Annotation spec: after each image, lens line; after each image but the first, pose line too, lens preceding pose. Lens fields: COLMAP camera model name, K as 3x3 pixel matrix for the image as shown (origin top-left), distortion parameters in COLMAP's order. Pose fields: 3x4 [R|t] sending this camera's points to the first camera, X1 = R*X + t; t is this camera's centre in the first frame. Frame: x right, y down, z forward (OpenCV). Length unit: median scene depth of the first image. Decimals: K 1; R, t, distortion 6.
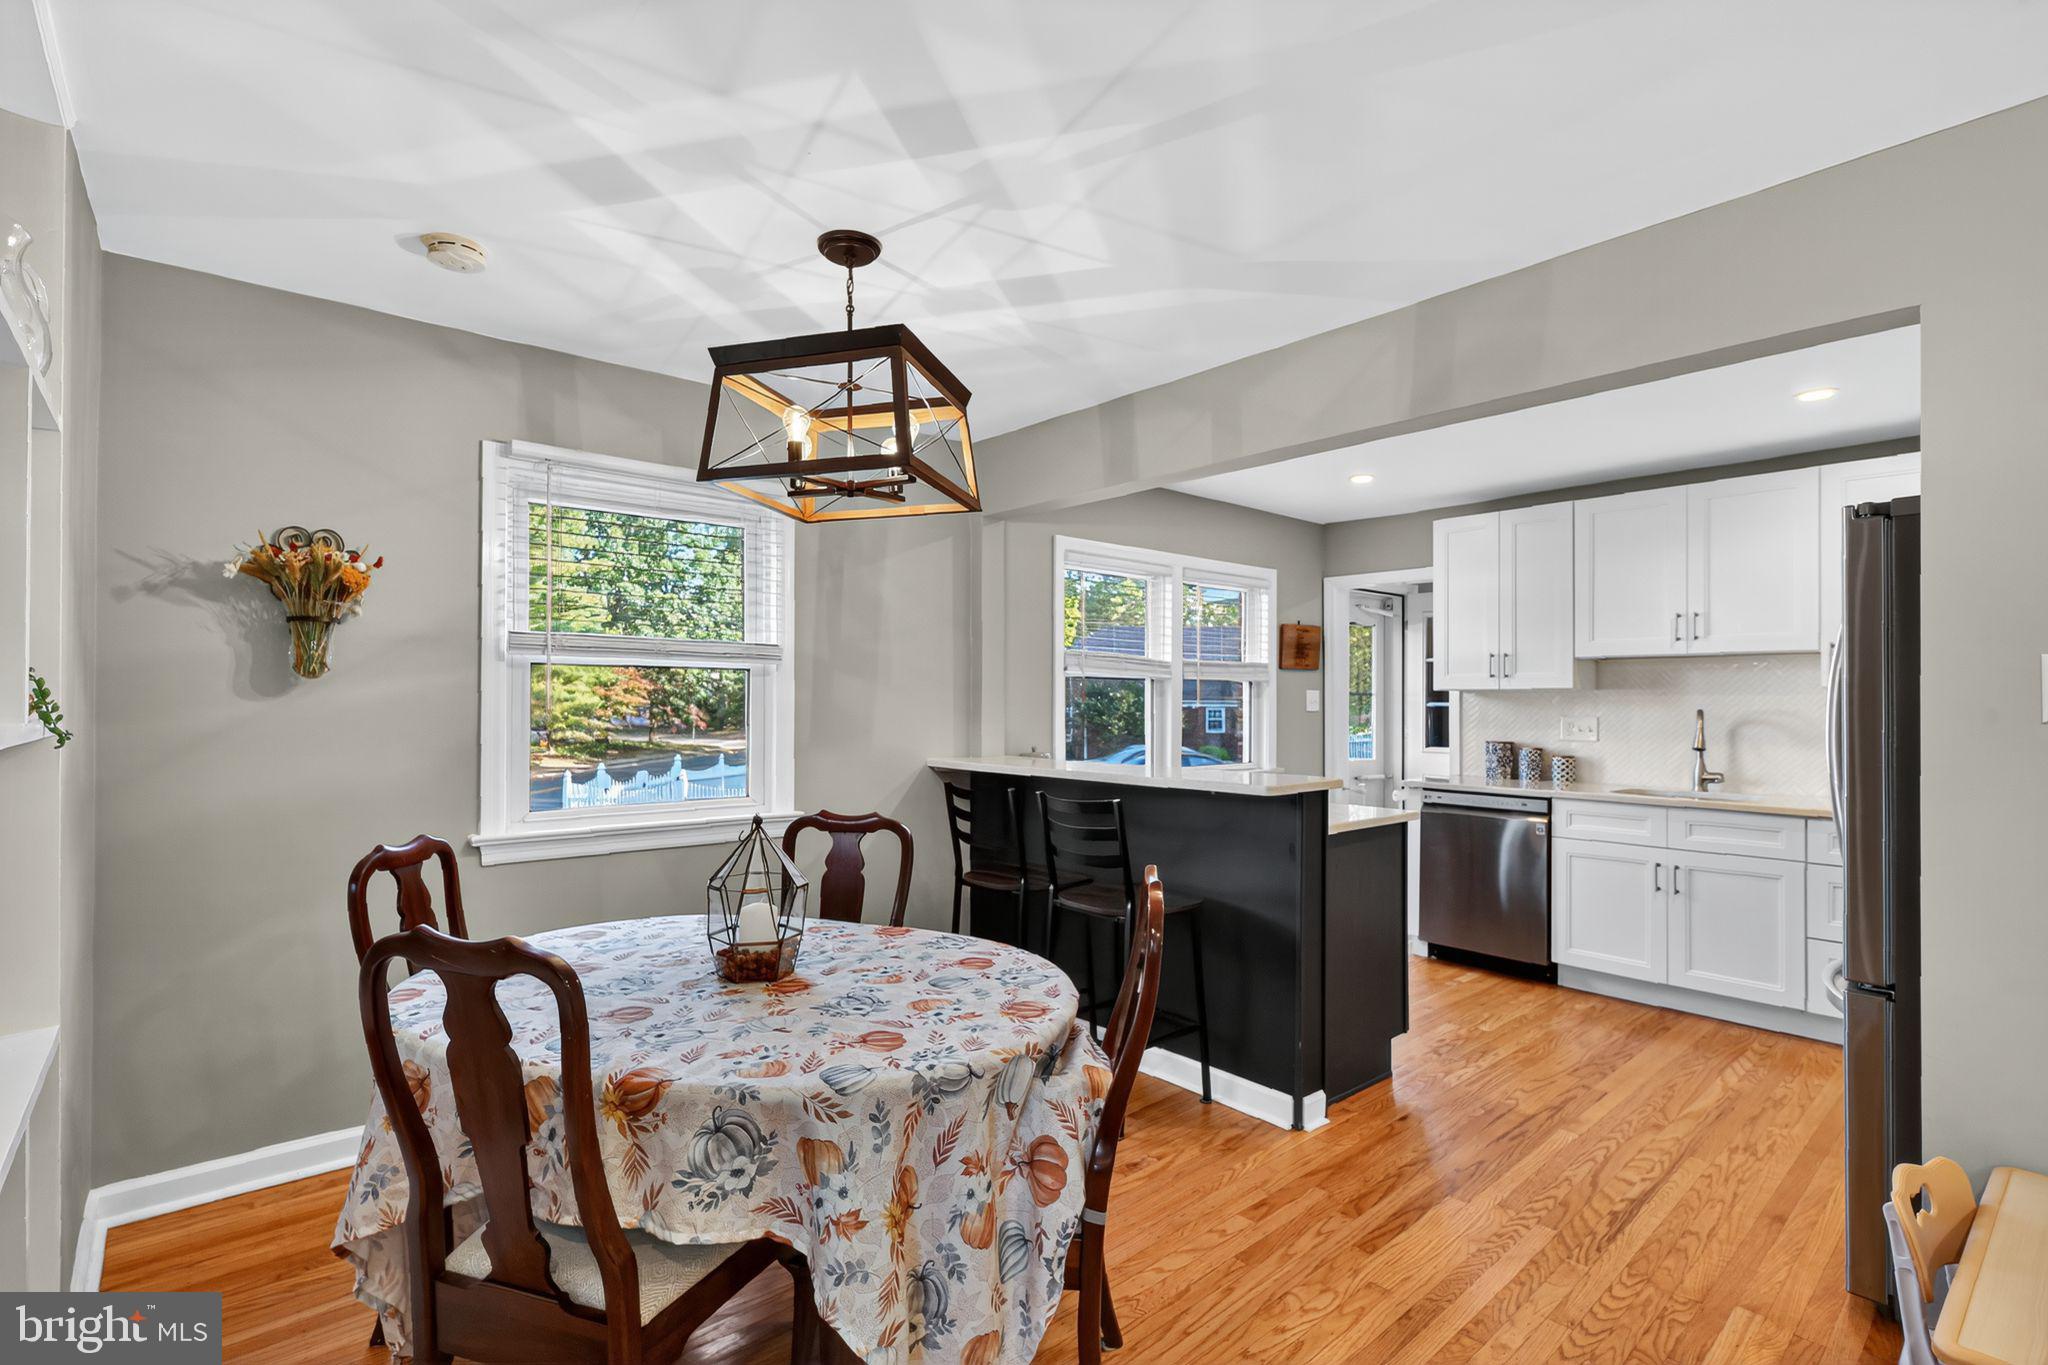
lens RADIAL K [[957.5, 0, 1020.1], [0, 957.5, 700.8], [0, 0, 1]] dist [0.013588, 0.000148]
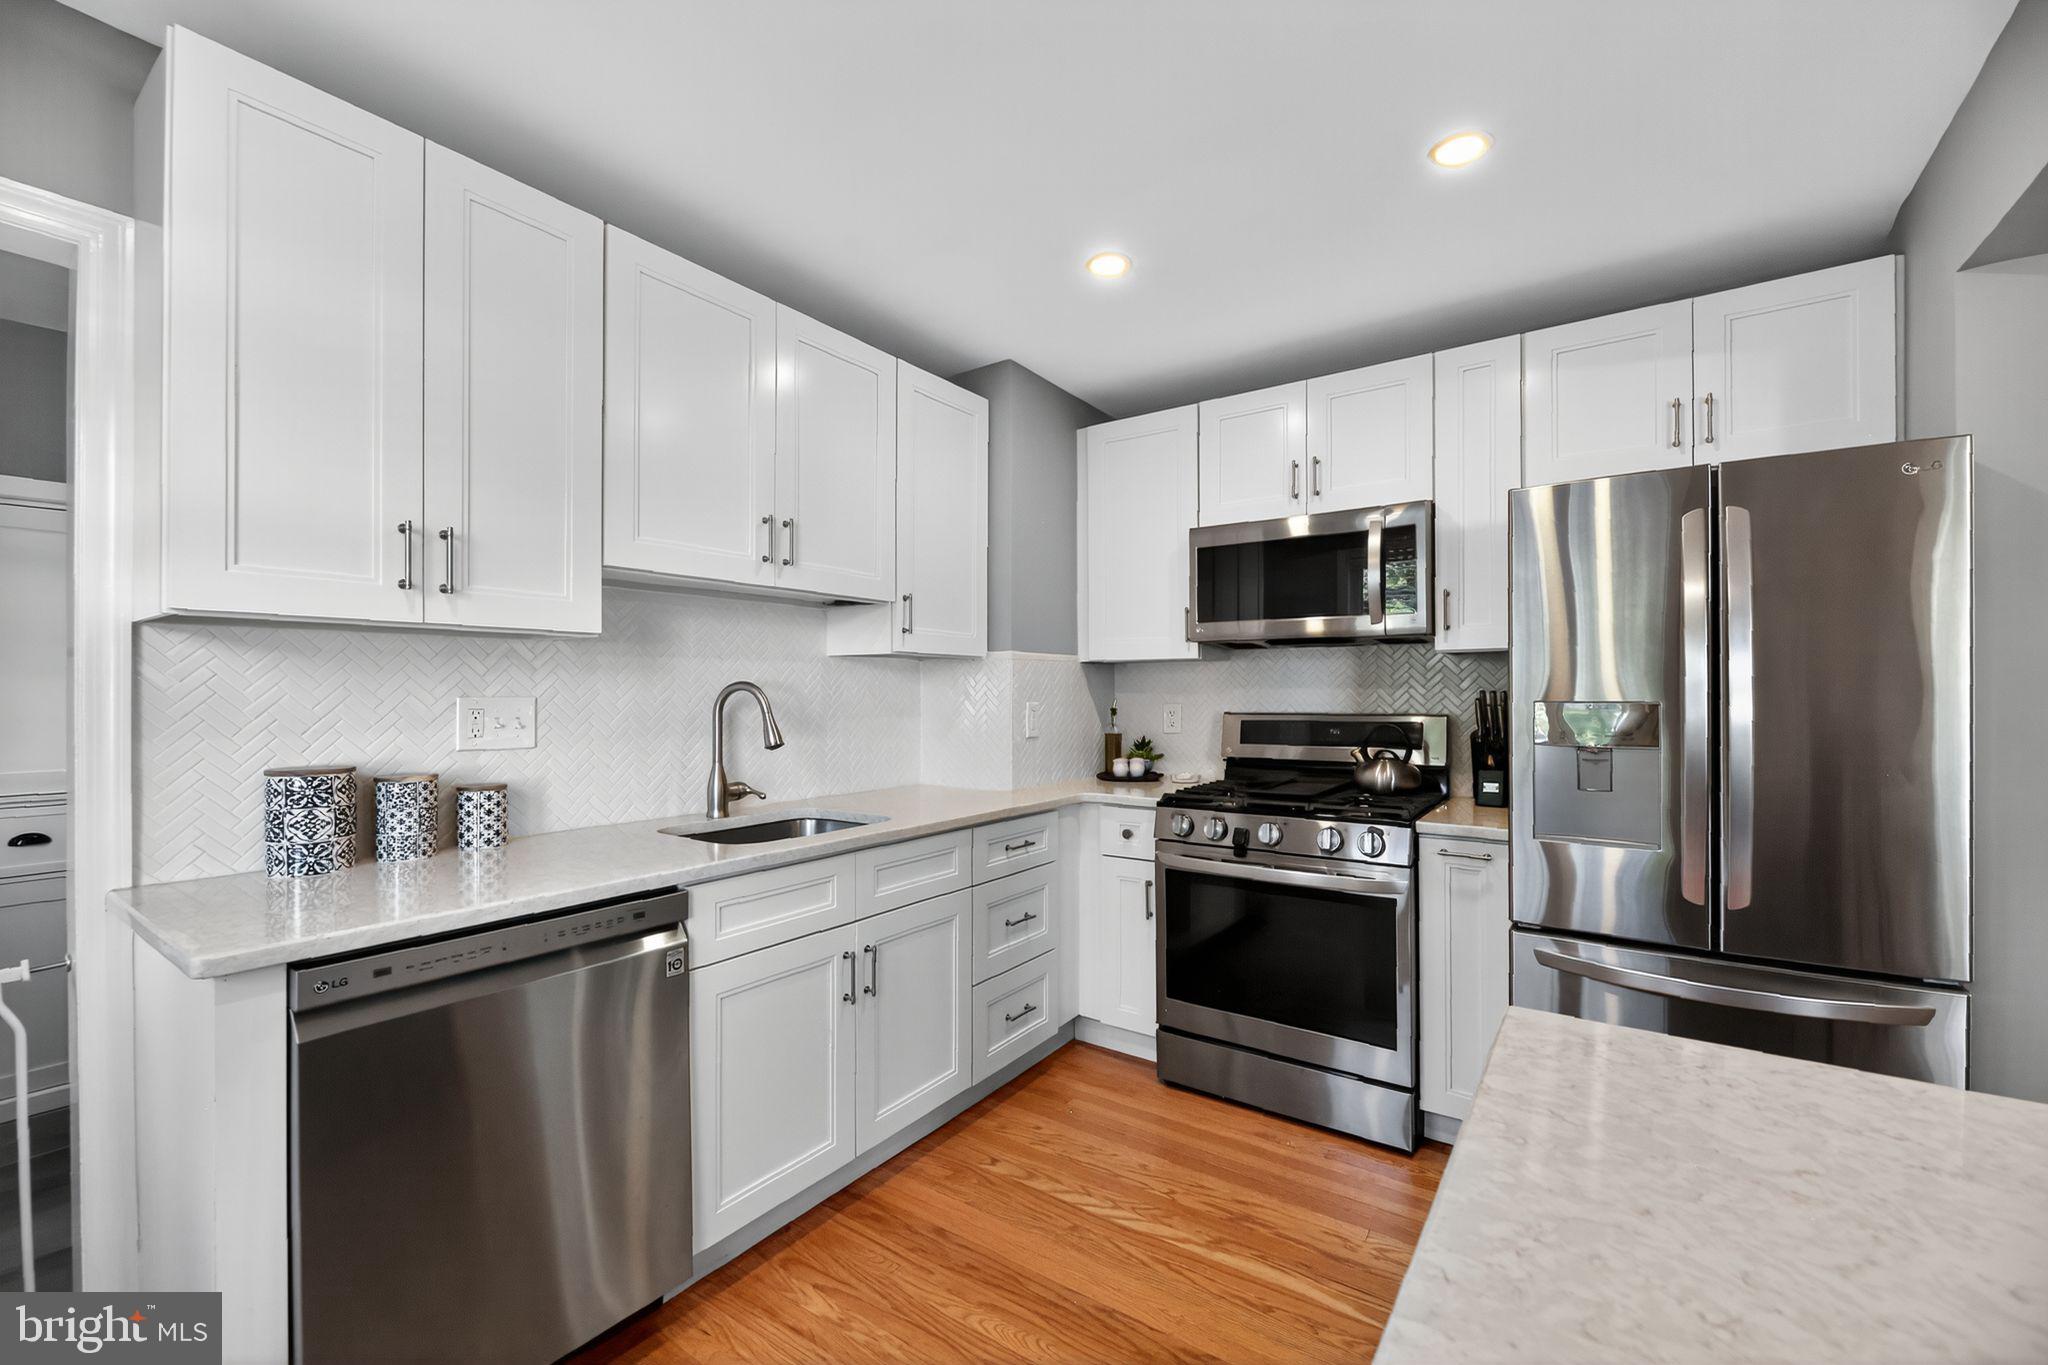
lens RADIAL K [[839.5, 0, 1018.7], [0, 839.5, 692.3], [0, 0, 1]] dist [-0.000513, 0.000030]
pose [[-0.229498, -0.006078, 0.973290, 0.148898], [-0.004363, 0.999977, 0.005216, 0.012315], [-0.973299, -0.003050, -0.229519, 0.932263]]
